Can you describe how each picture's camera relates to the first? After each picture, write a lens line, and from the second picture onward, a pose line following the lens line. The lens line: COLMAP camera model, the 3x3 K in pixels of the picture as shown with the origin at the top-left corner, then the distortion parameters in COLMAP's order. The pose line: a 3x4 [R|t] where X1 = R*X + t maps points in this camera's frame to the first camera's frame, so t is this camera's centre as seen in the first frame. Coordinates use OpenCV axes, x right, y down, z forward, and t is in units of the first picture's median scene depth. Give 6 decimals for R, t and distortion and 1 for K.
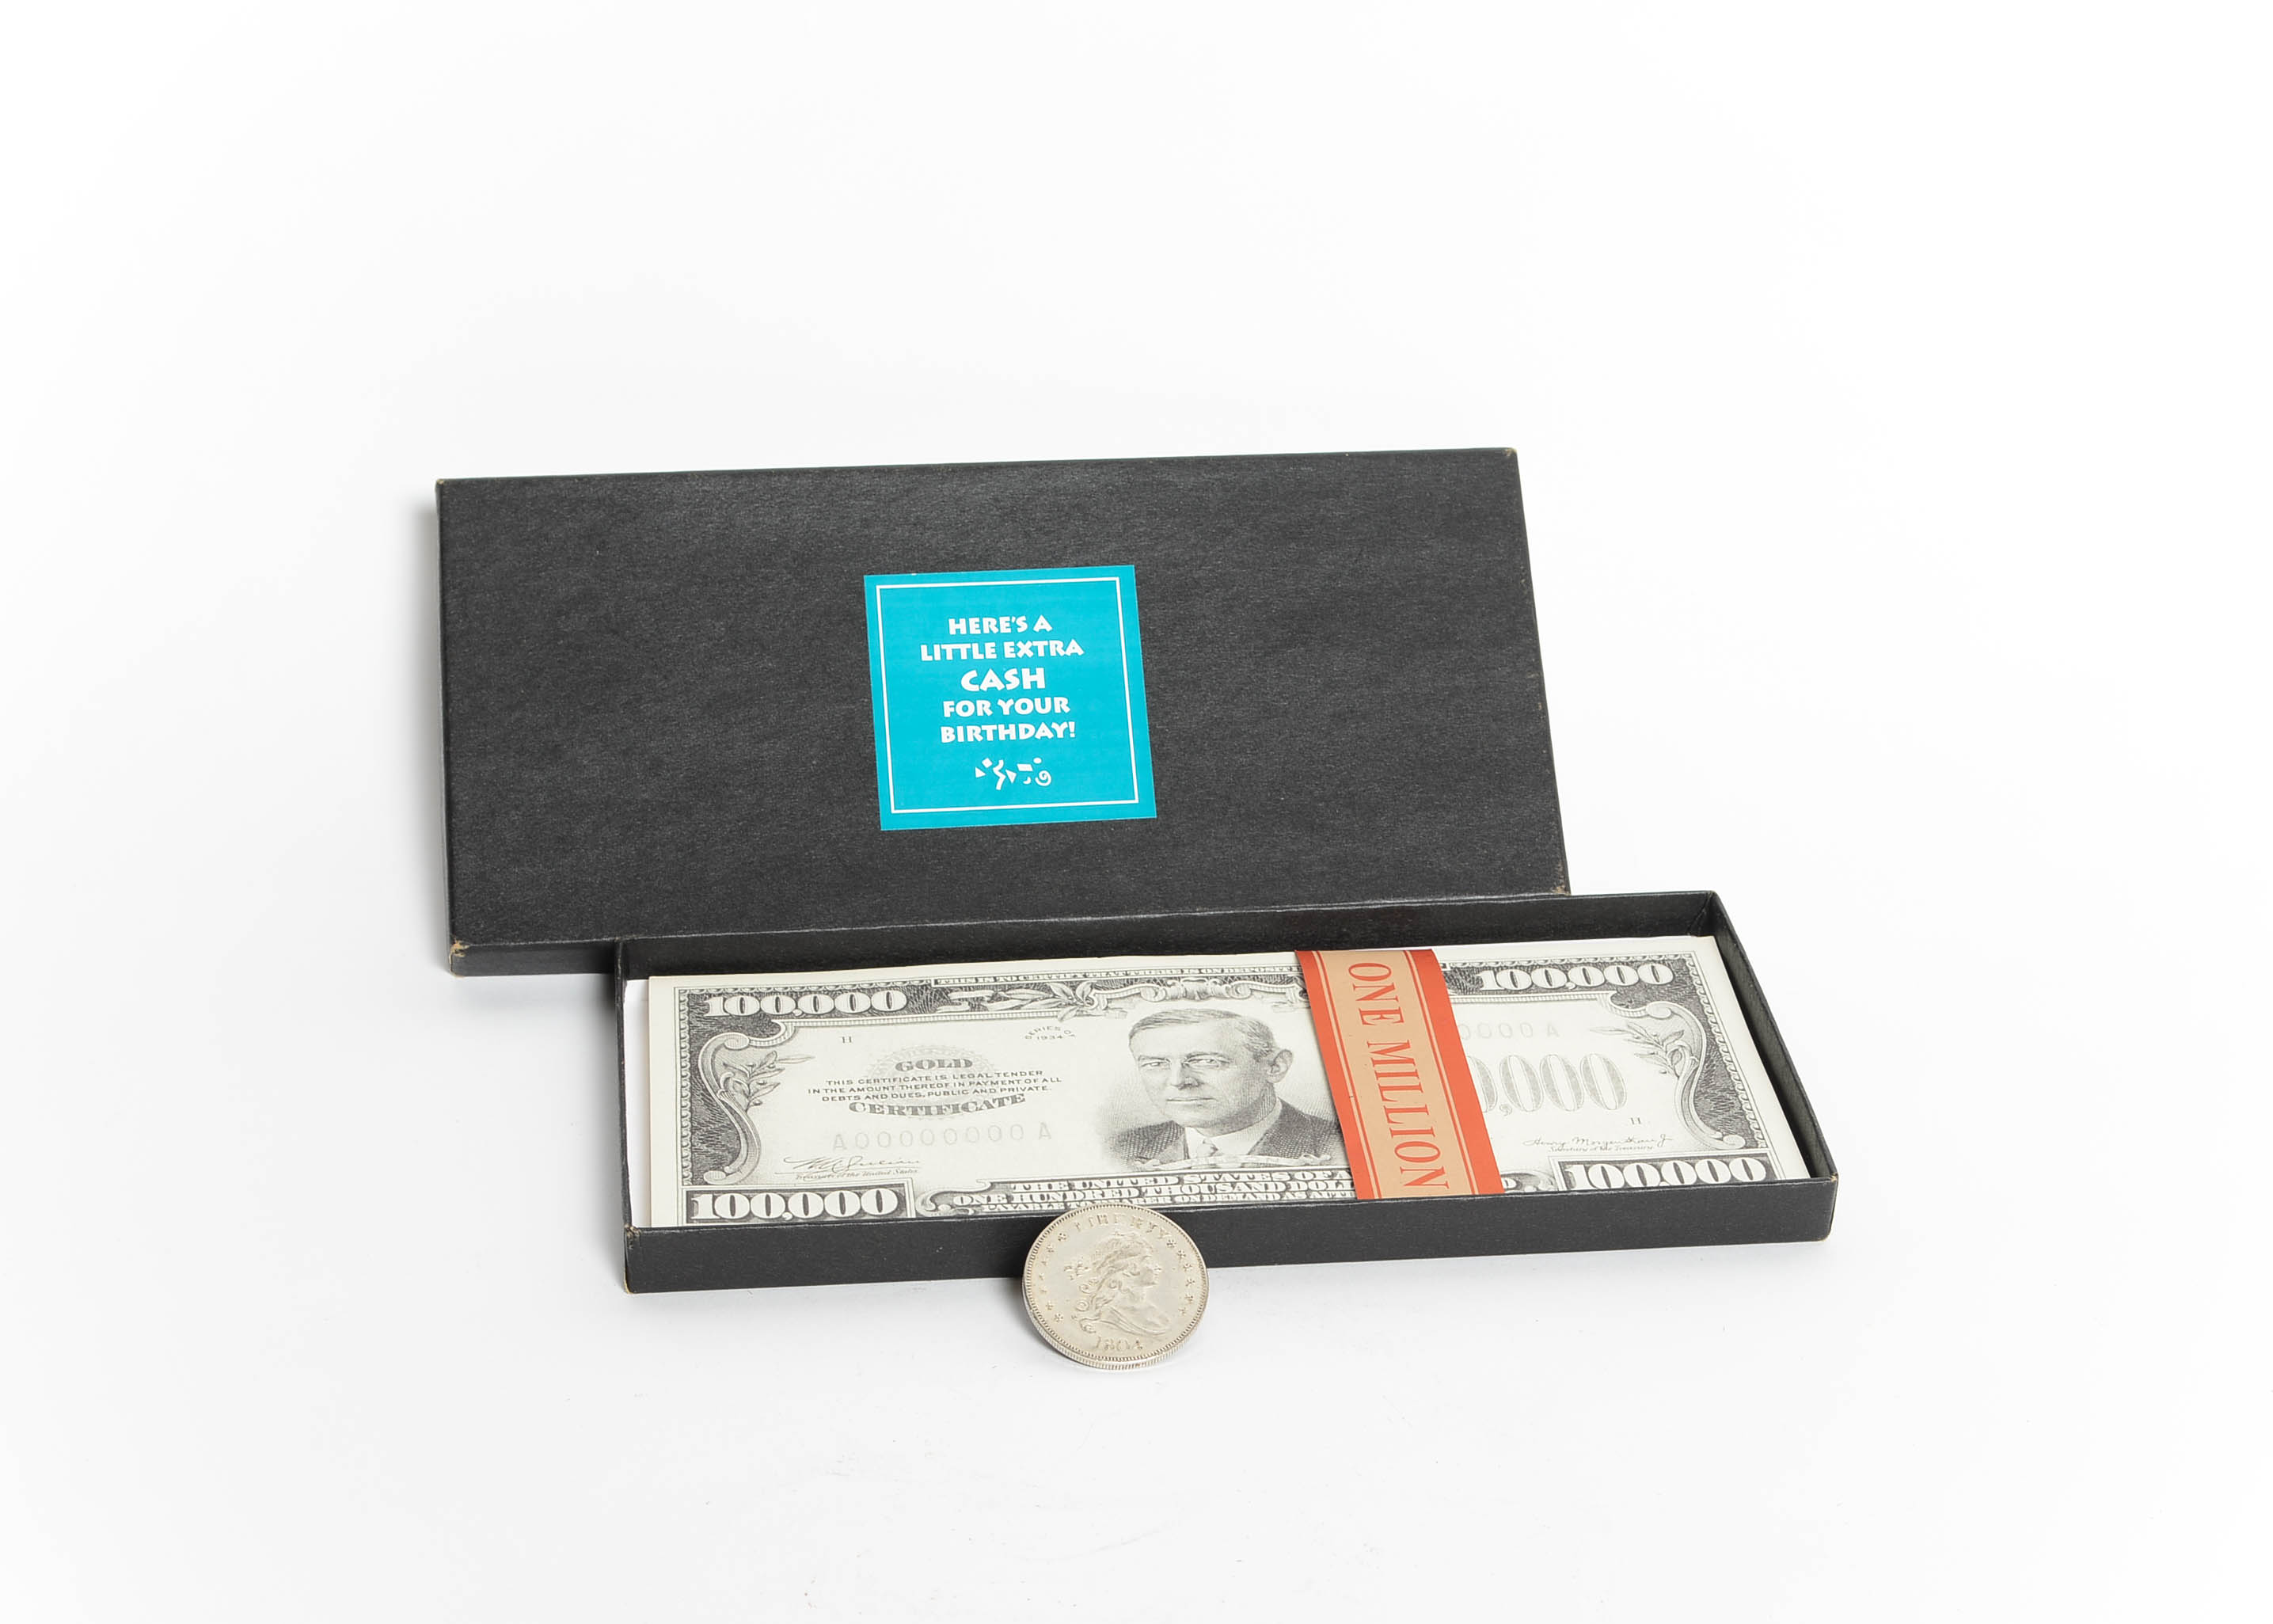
lens RADIAL K [[5112.9, 0, 1138.4], [0, 5112.9, 812.3], [0, 0, 1]] dist [0.016478, 0.000000]
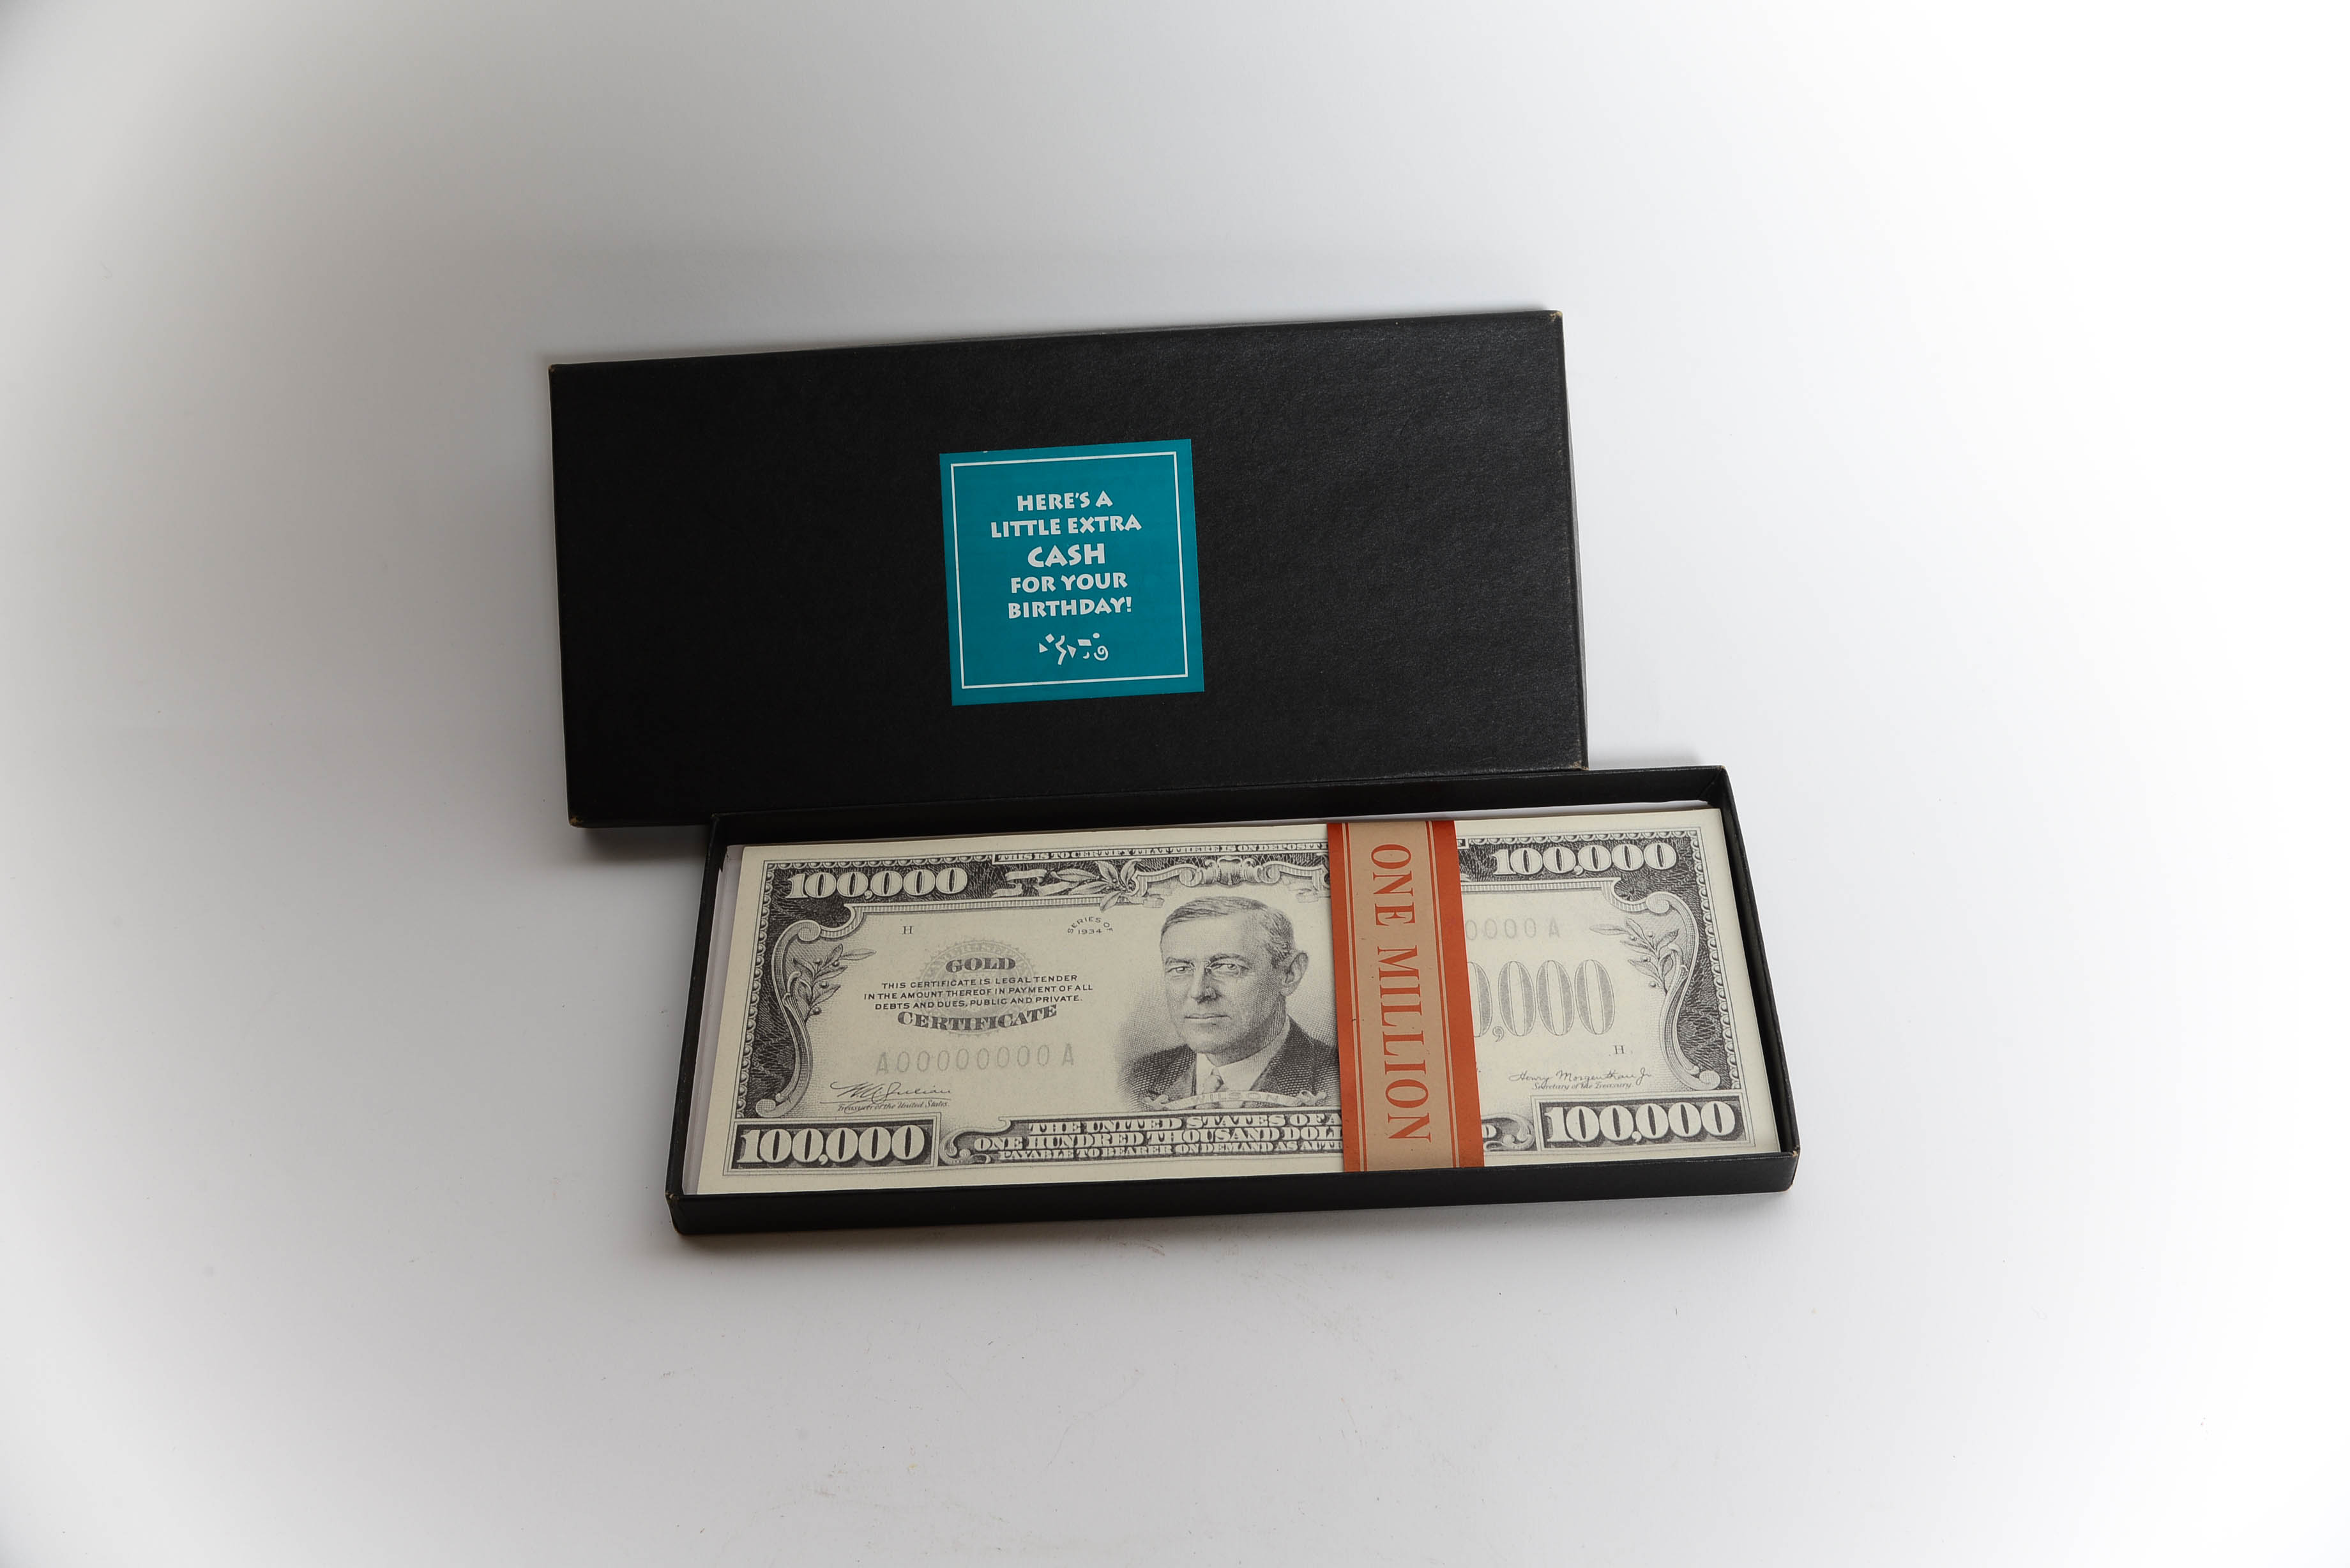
lens RADIAL K [[2928.3, 0, 1169.7], [0, 2928.3, 782.7], [0, 0, 1]] dist [0.001182, 0.000000]
pose [[0.989586, 0.029283, -0.140933, 0.087235], [0.022549, 0.935463, 0.352704, -0.206943], [0.142166, -0.352209, 0.925061, 0.429801]]
